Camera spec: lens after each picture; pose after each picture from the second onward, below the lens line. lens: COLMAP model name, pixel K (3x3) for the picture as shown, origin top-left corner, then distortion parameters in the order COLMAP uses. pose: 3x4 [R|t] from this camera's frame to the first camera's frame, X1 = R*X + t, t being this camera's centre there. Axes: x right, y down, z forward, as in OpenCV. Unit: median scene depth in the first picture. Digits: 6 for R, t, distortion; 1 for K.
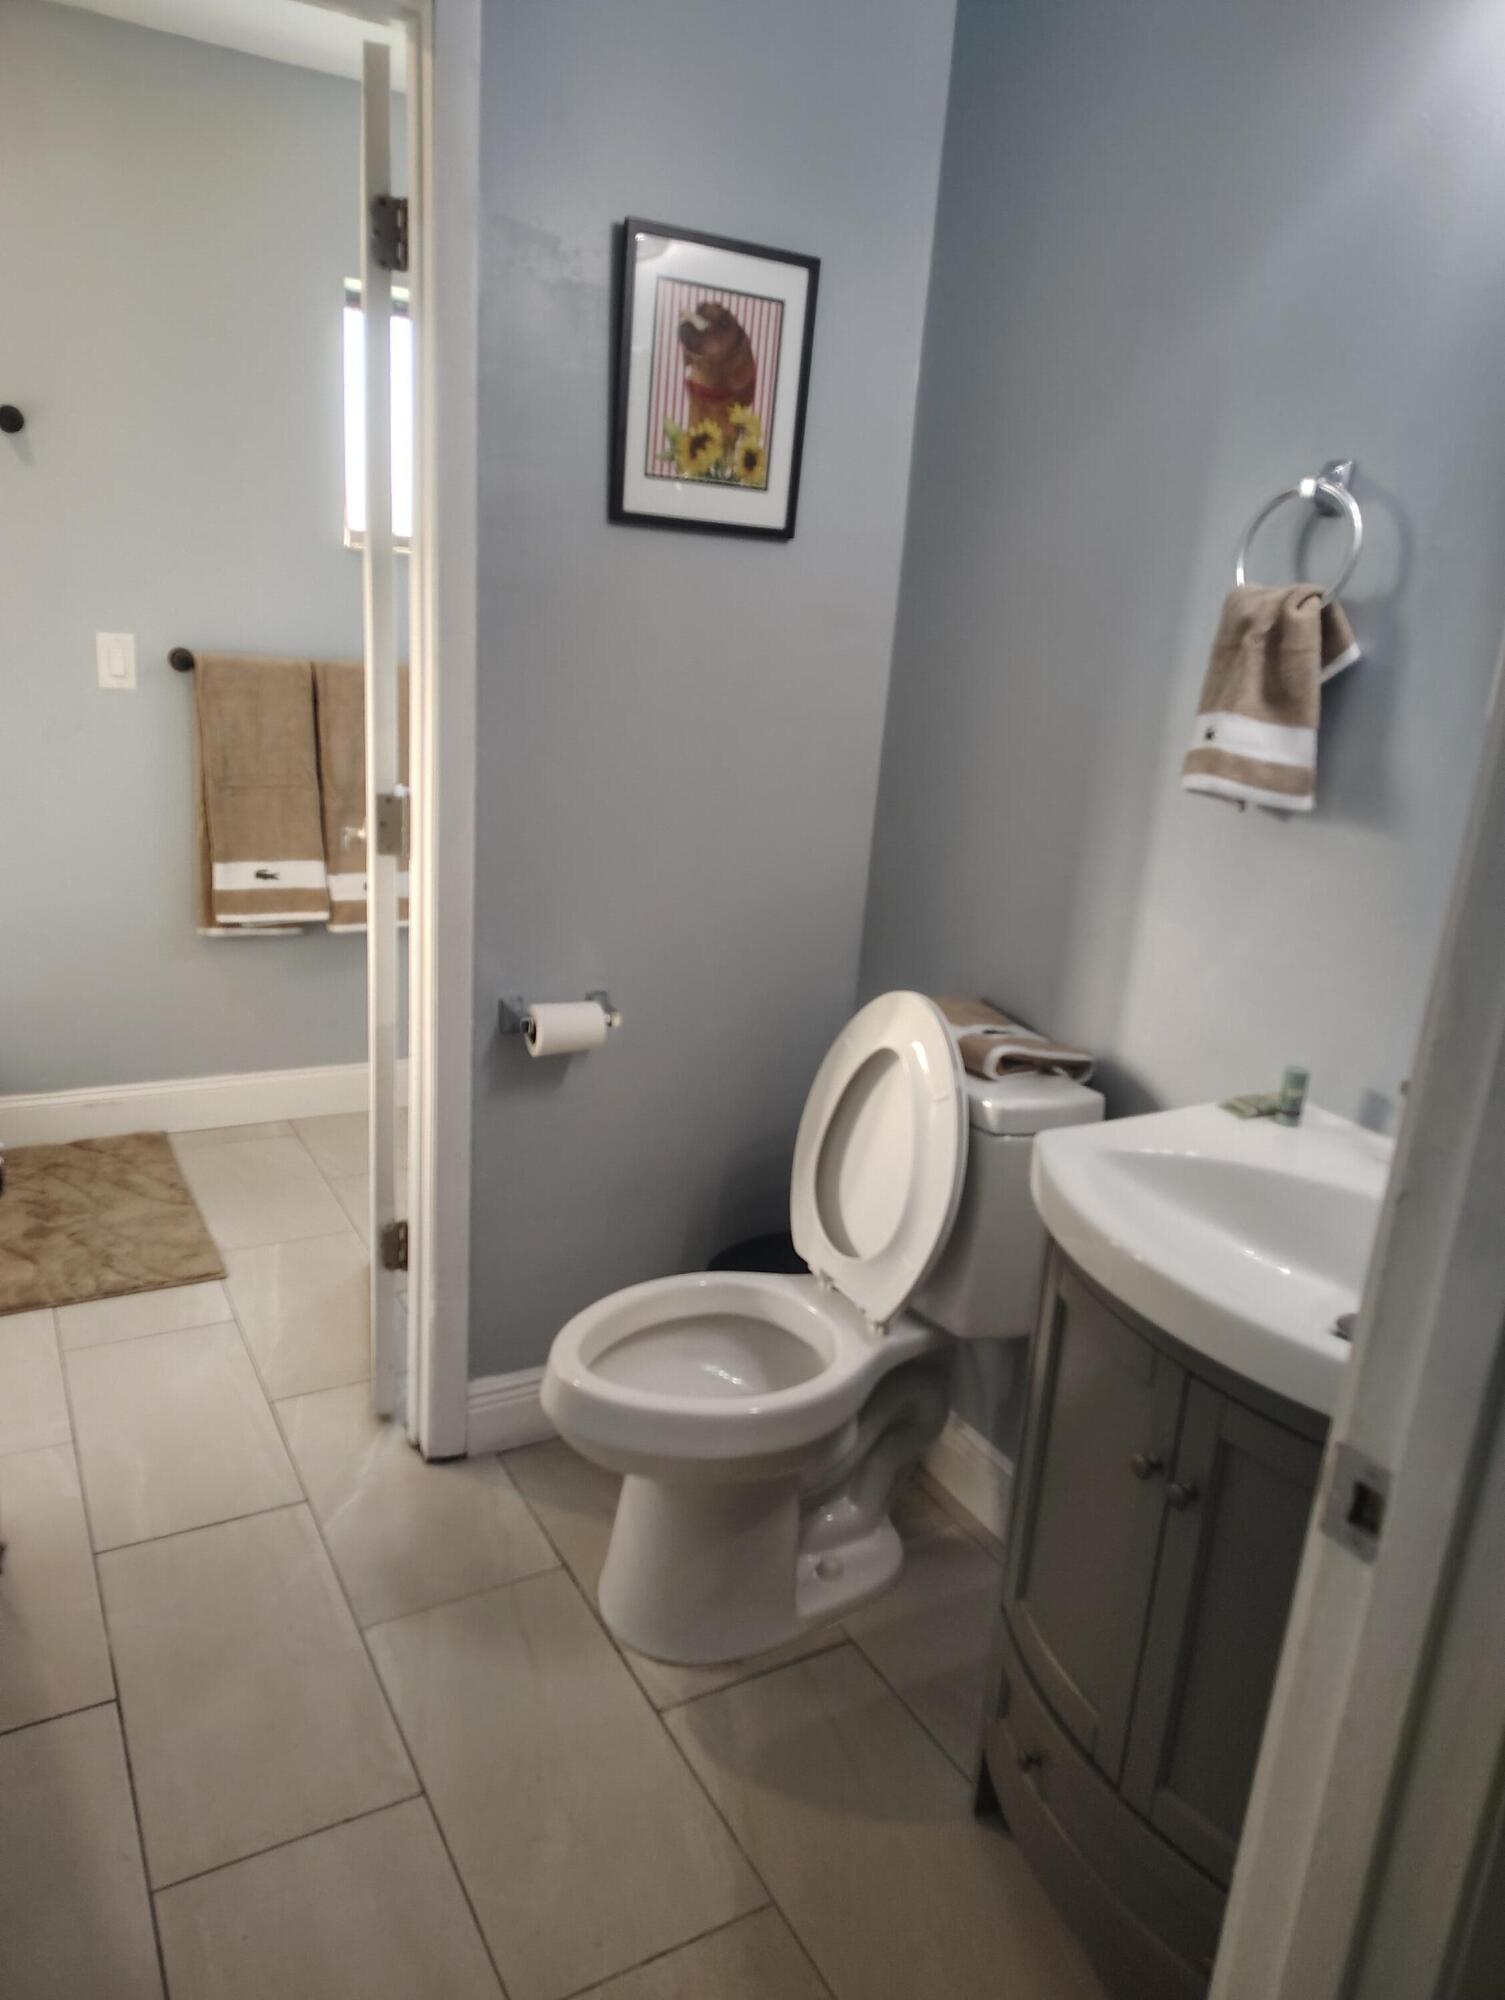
lens RADIAL K [[1377.8, 0, 752.5], [0, 1377.8, 1000.0], [0, 0, 1]] dist [0.063198, -0.067954]
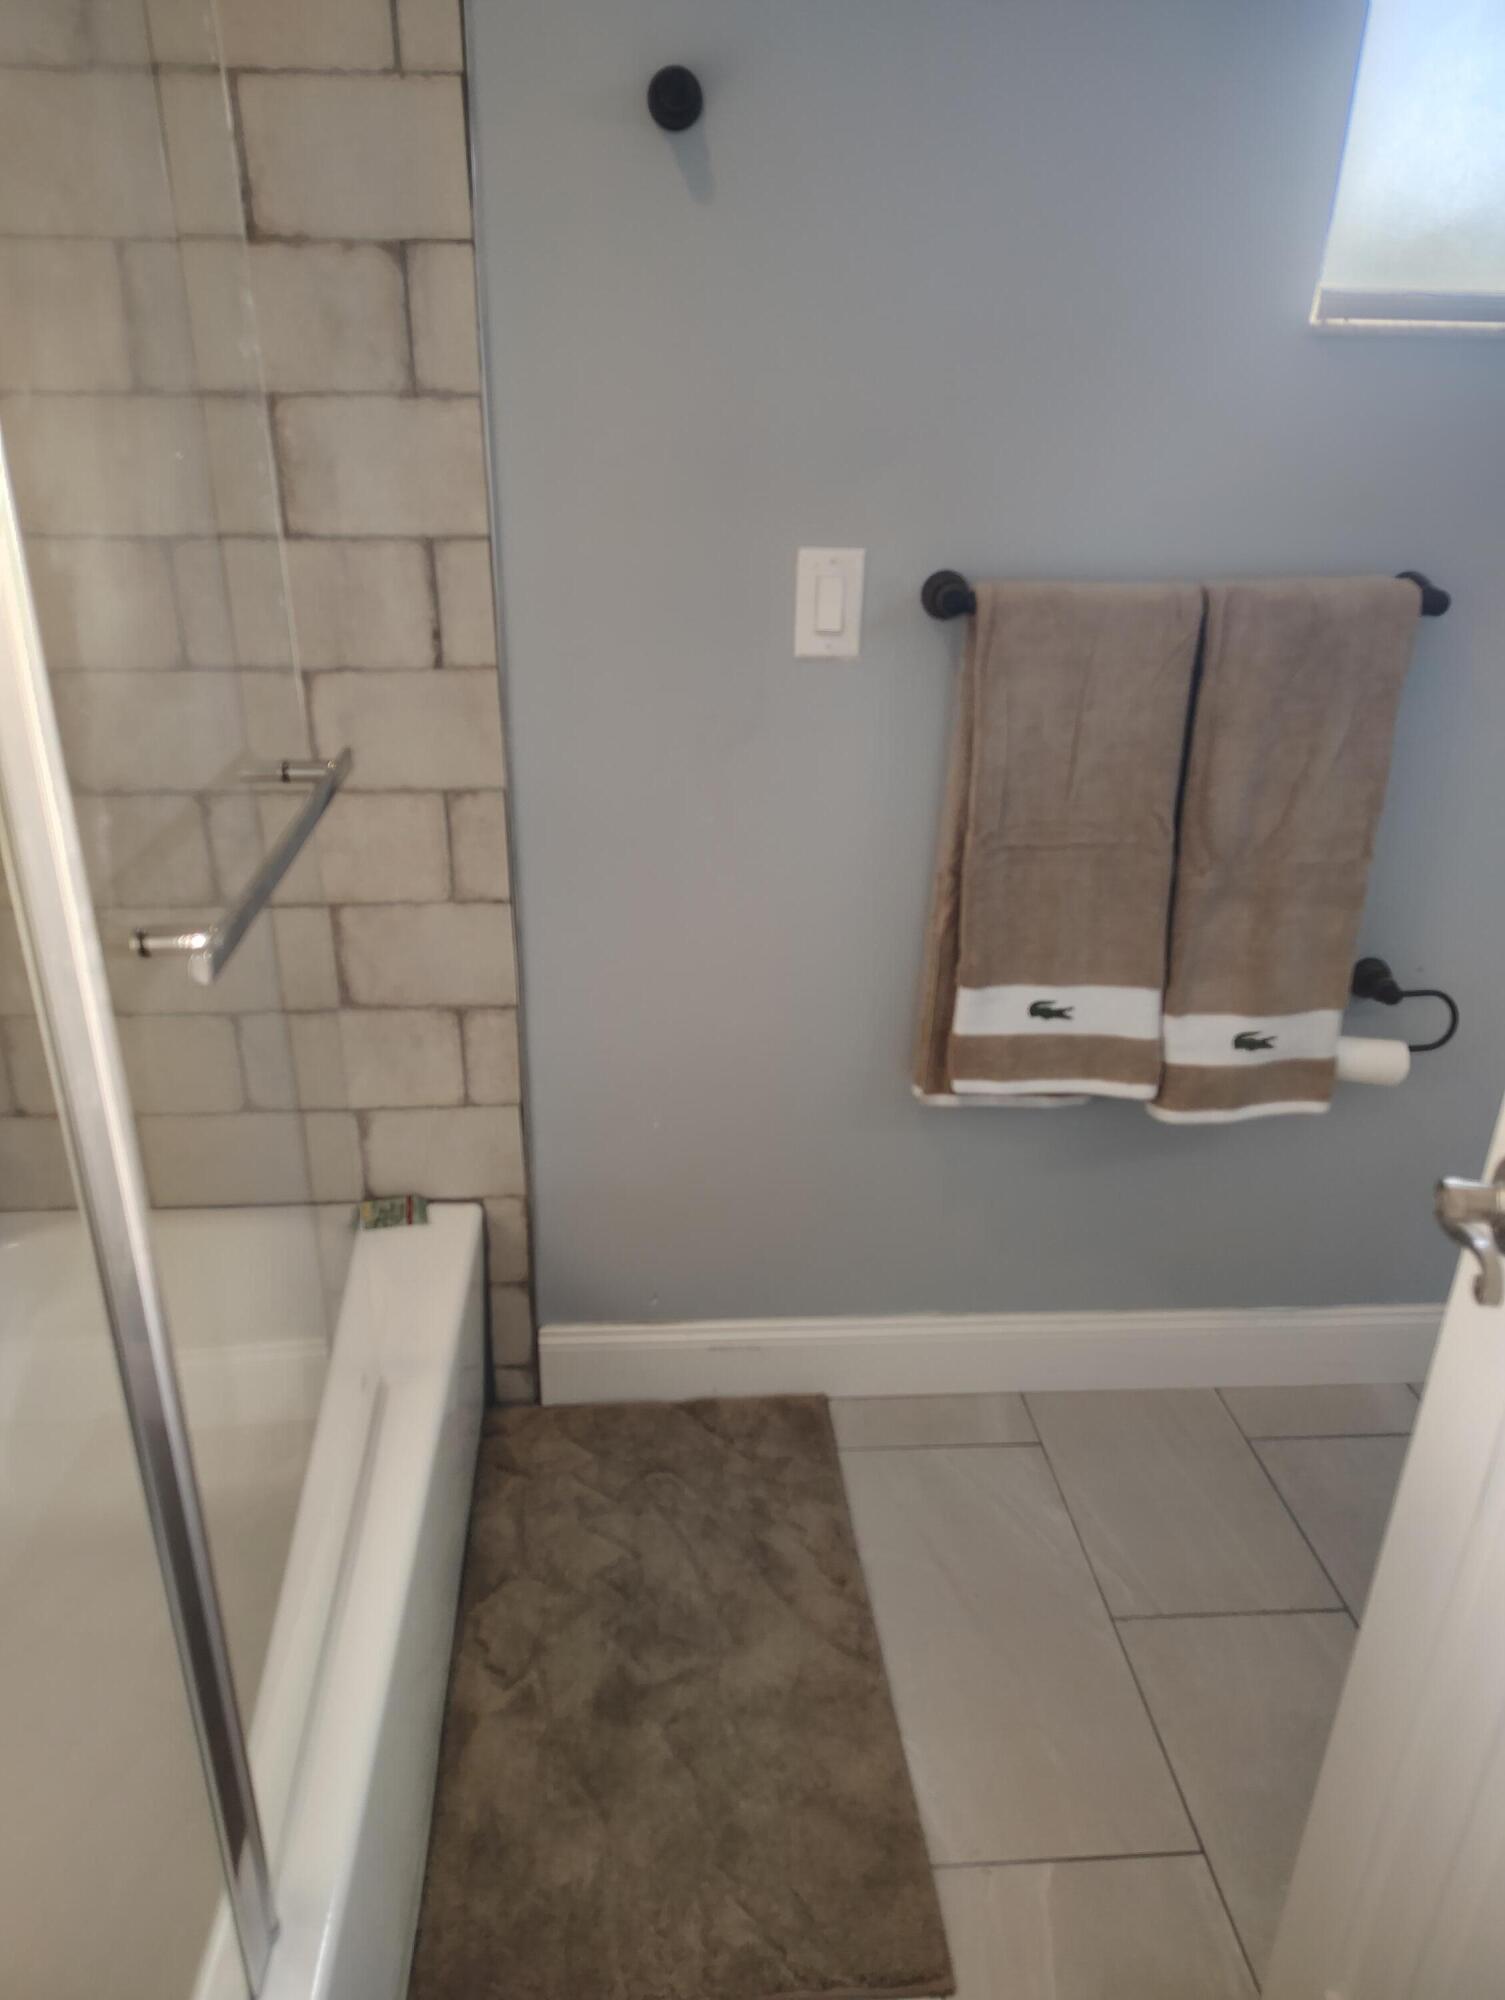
lens RADIAL K [[1401.7, 0, 697.9], [0, 1401.7, 1042.4], [0, 0, 1]] dist [0.045519, -0.069063]
pose [[0.892898, 0.130611, -0.430899, -0.246008], [-0.070051, 0.985646, 0.153605, -0.154256], [0.444776, -0.106969, 0.889231, 0.484085]]
